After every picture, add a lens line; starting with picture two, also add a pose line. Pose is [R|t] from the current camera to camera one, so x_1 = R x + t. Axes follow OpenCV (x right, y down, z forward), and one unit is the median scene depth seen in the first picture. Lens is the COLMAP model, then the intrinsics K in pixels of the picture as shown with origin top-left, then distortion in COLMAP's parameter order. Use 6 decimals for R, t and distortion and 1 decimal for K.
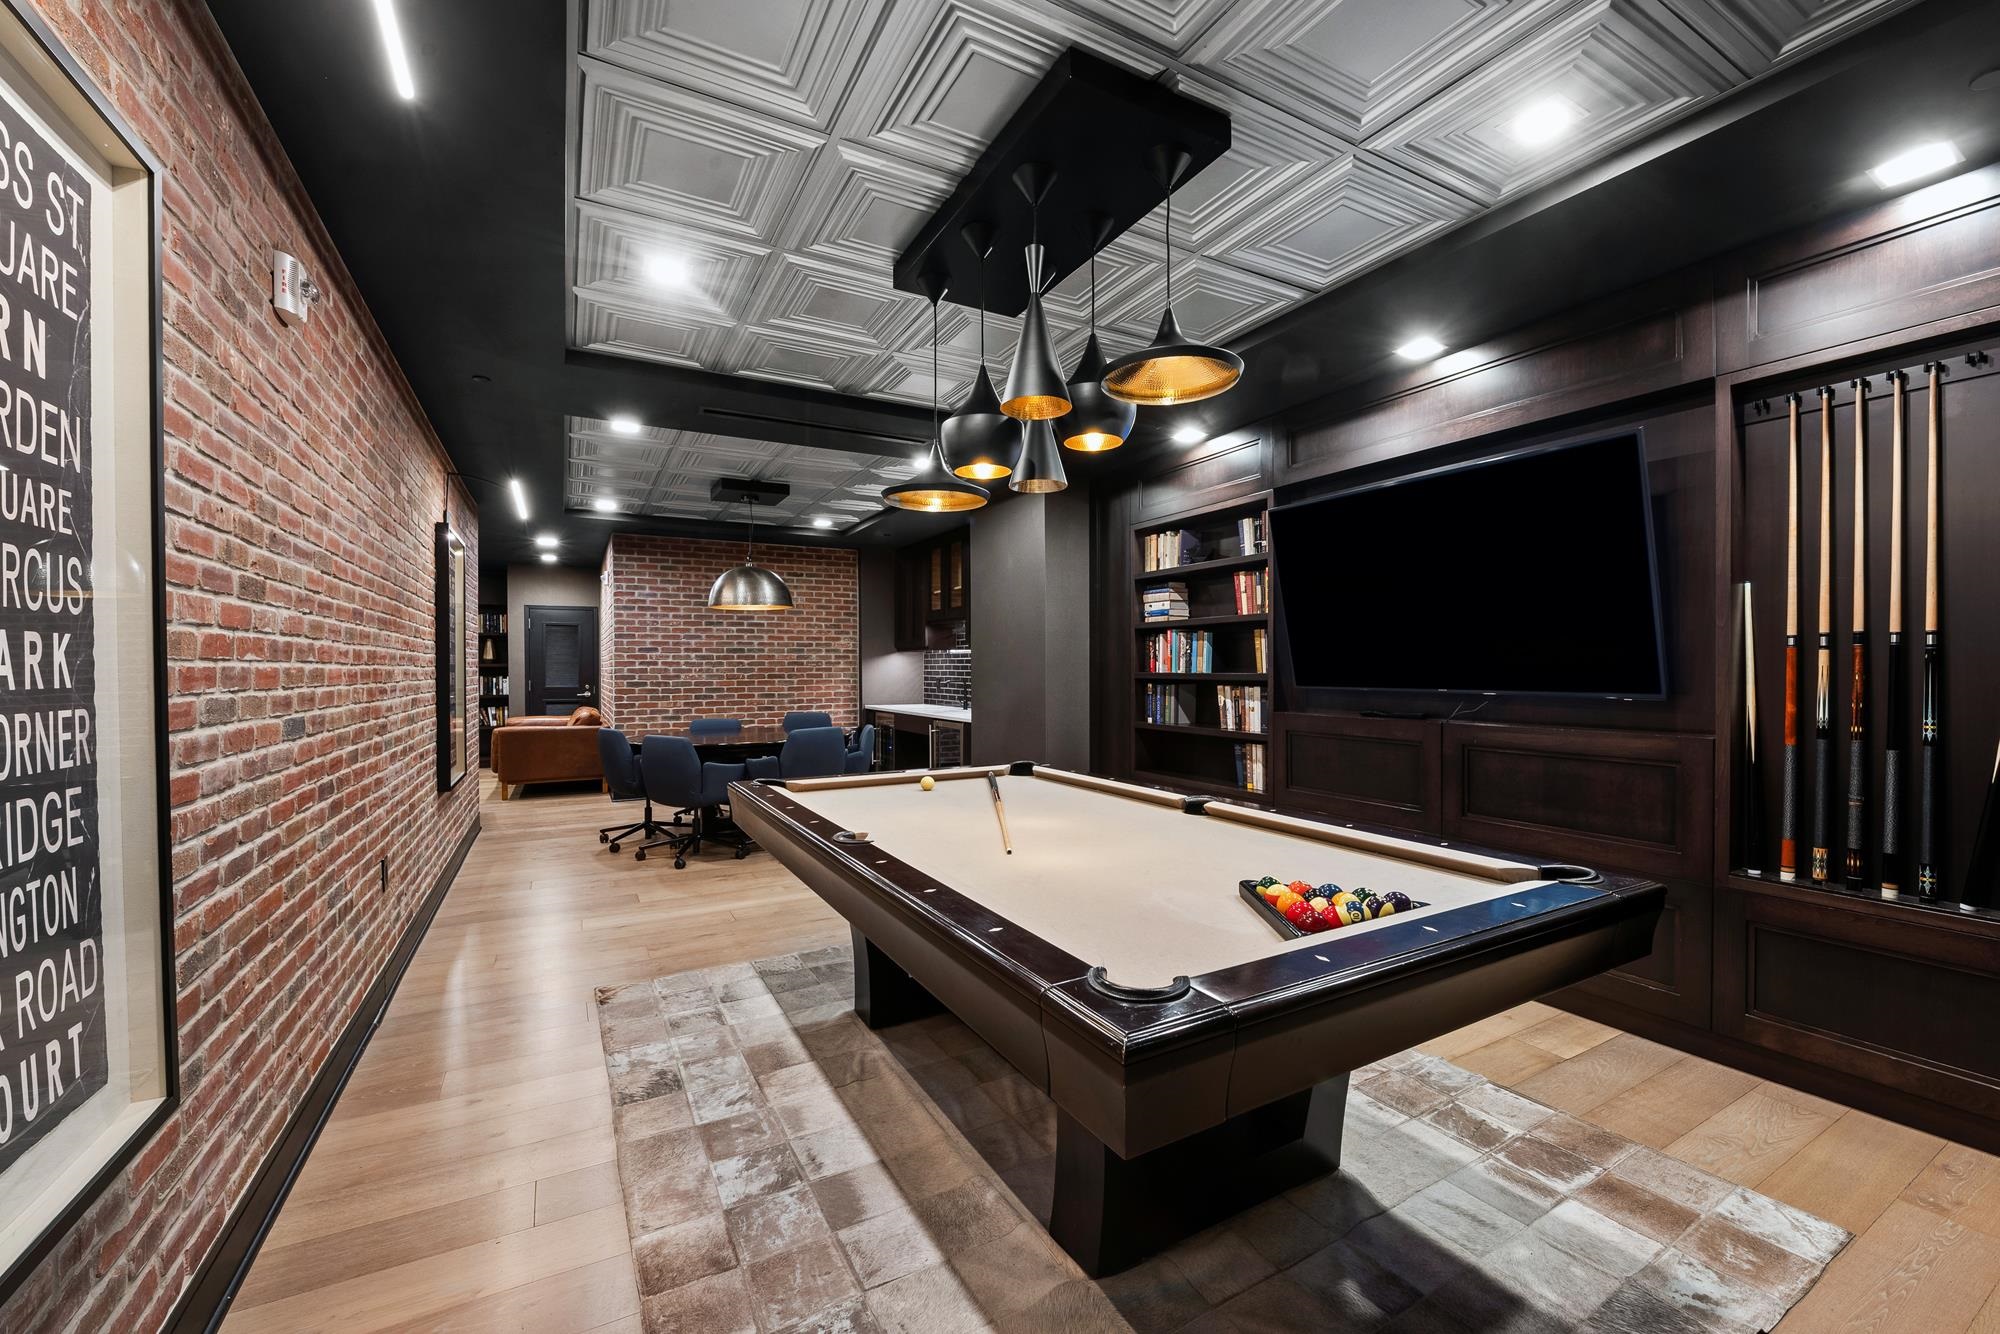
lens RADIAL K [[795.3, 0, 1006.0], [0, 795.3, 667.7], [0, 0, 1]] dist [0.003808, 0.000100]
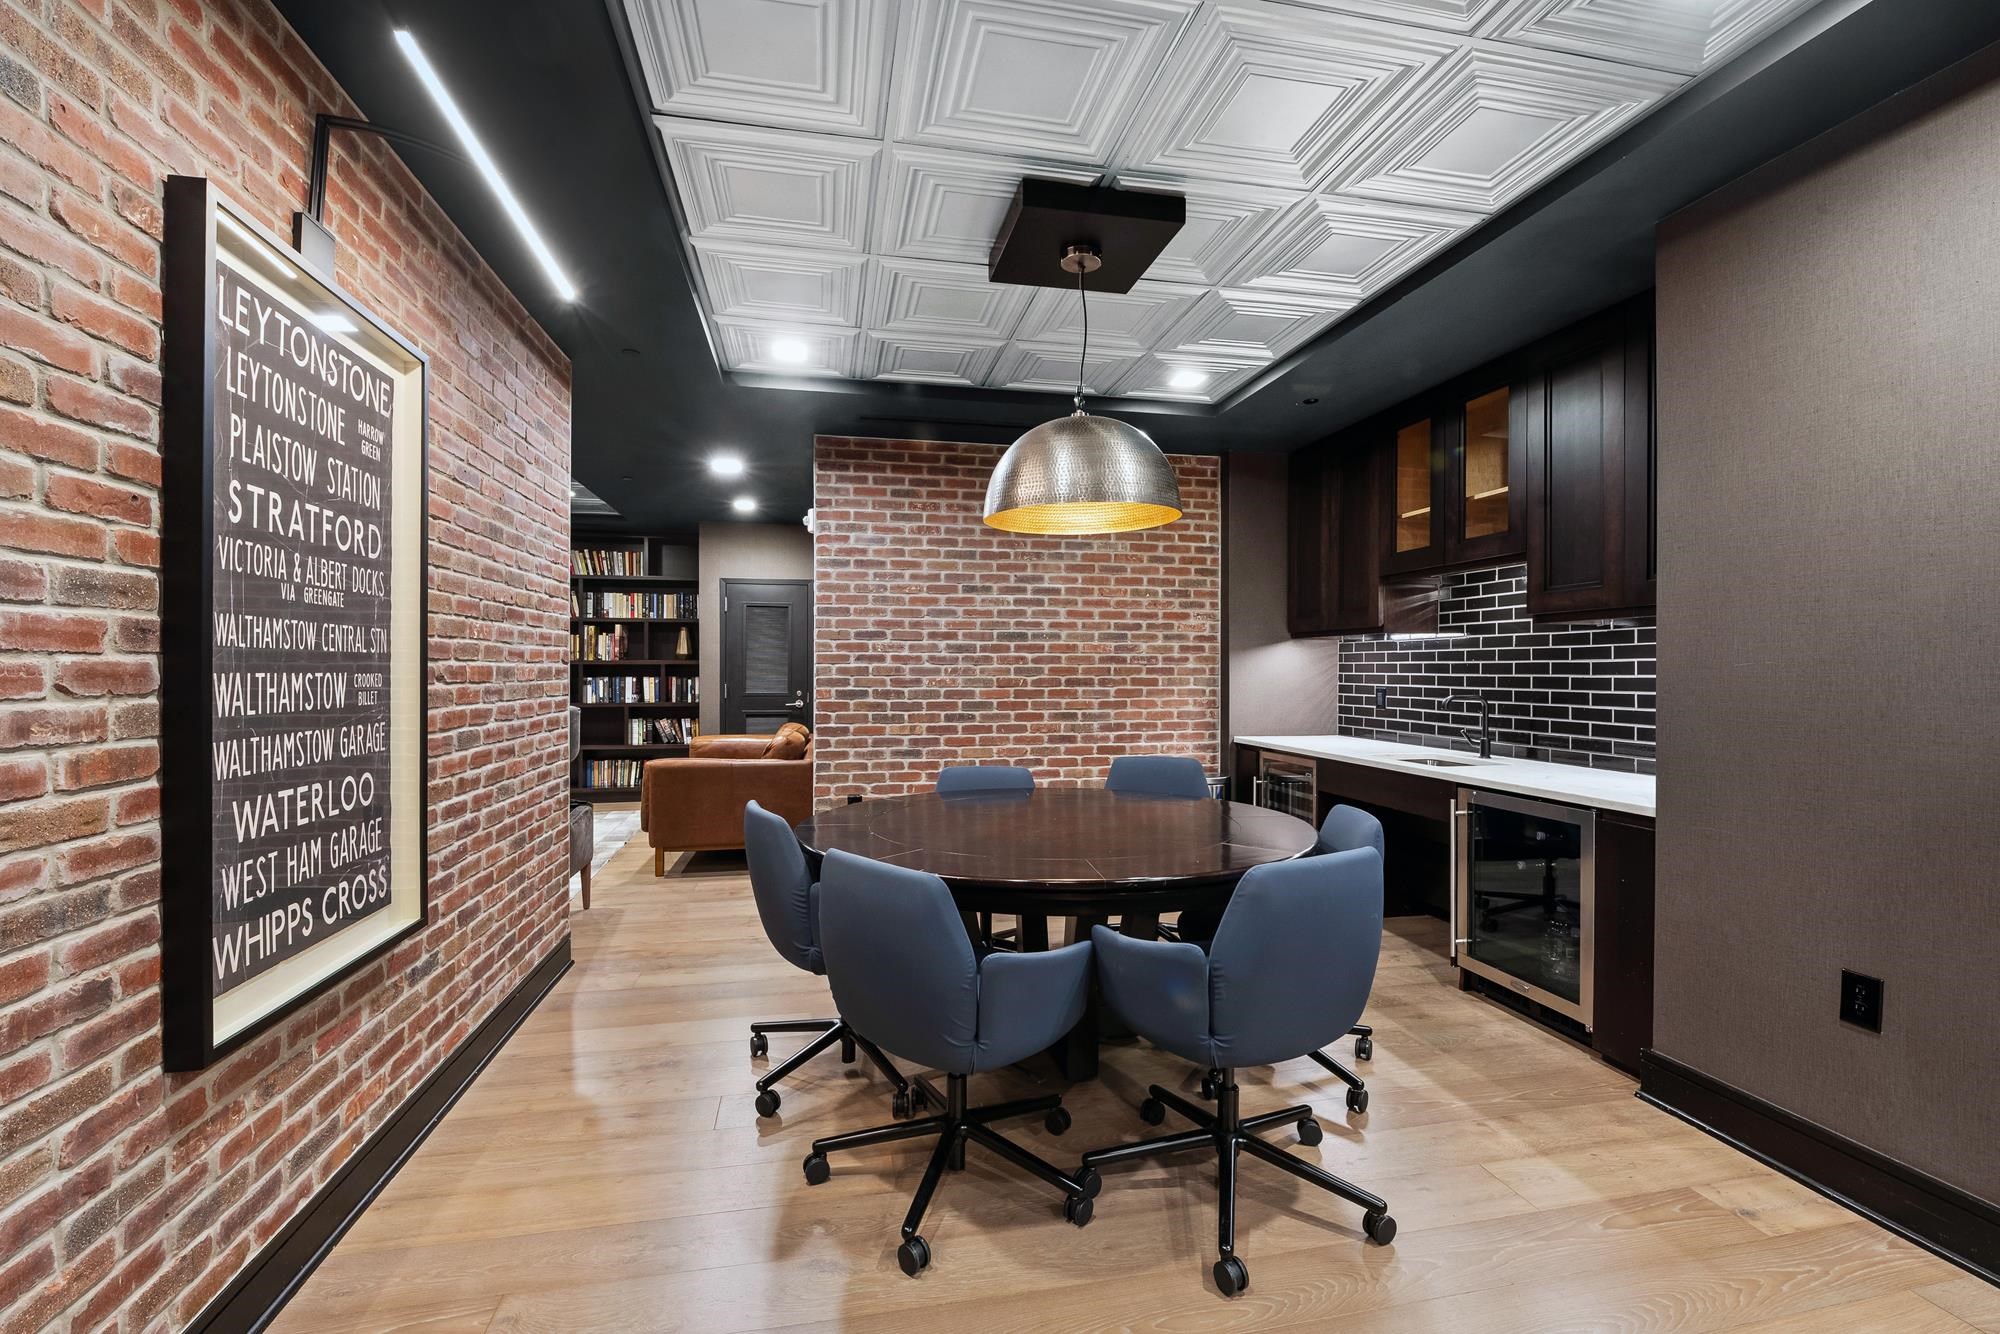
lens RADIAL K [[867.7, 0, 997.2], [0, 867.7, 668.3], [0, 0, 1]] dist [-0.001502, -0.000027]
pose [[0.953896, 0.005026, -0.300095, -0.167017], [-0.005650, 0.999983, -0.001209, 0.002046], [0.300084, 0.002849, 0.953909, 0.413155]]
